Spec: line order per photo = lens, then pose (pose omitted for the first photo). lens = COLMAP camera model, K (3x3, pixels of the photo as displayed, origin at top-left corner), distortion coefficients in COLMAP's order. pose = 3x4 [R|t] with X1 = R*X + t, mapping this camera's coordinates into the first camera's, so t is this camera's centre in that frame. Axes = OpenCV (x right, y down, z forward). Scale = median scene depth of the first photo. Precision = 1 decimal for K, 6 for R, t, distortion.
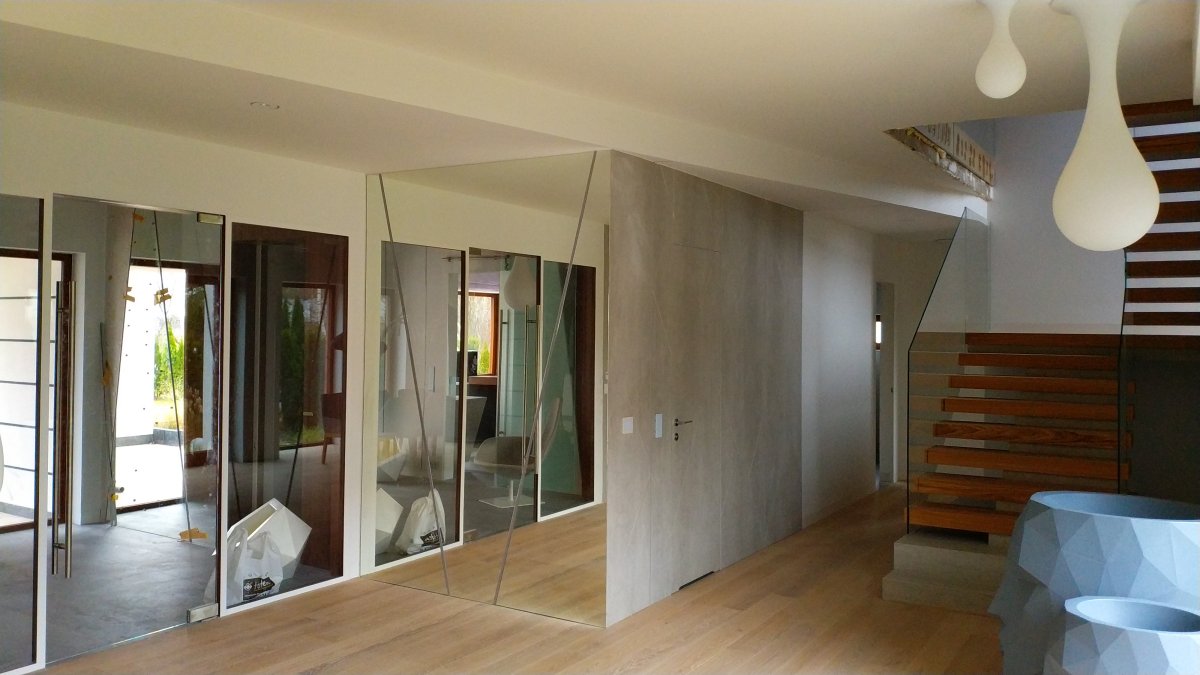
lens RADIAL K [[942.8, 0, 601.5], [0, 942.8, 335.3], [0, 0, 1]] dist [0.042373, -0.048554]
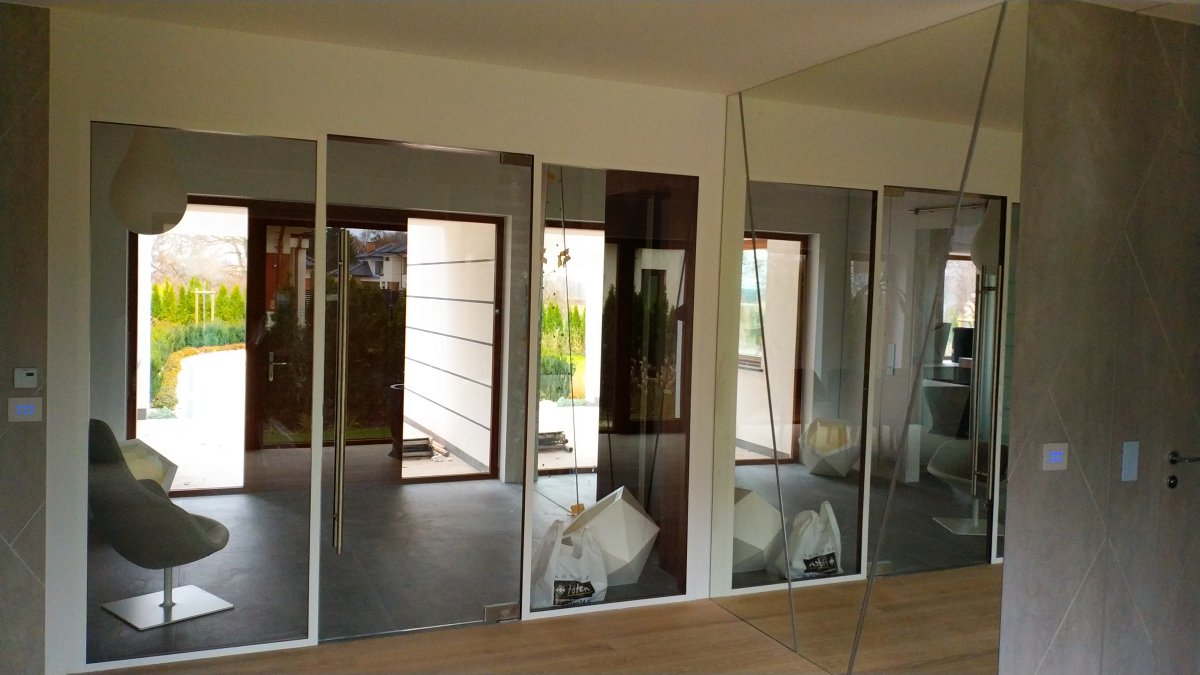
lens RADIAL K [[942.8, 0, 563.2], [0, 942.8, 342.3], [0, 0, 1]] dist [0.042373, -0.048554]
pose [[0.816231, 0.045880, -0.575901, 0.101769], [-0.024720, 0.998702, 0.044527, 0.002461], [0.577197, -0.022108, 0.816306, 0.276144]]
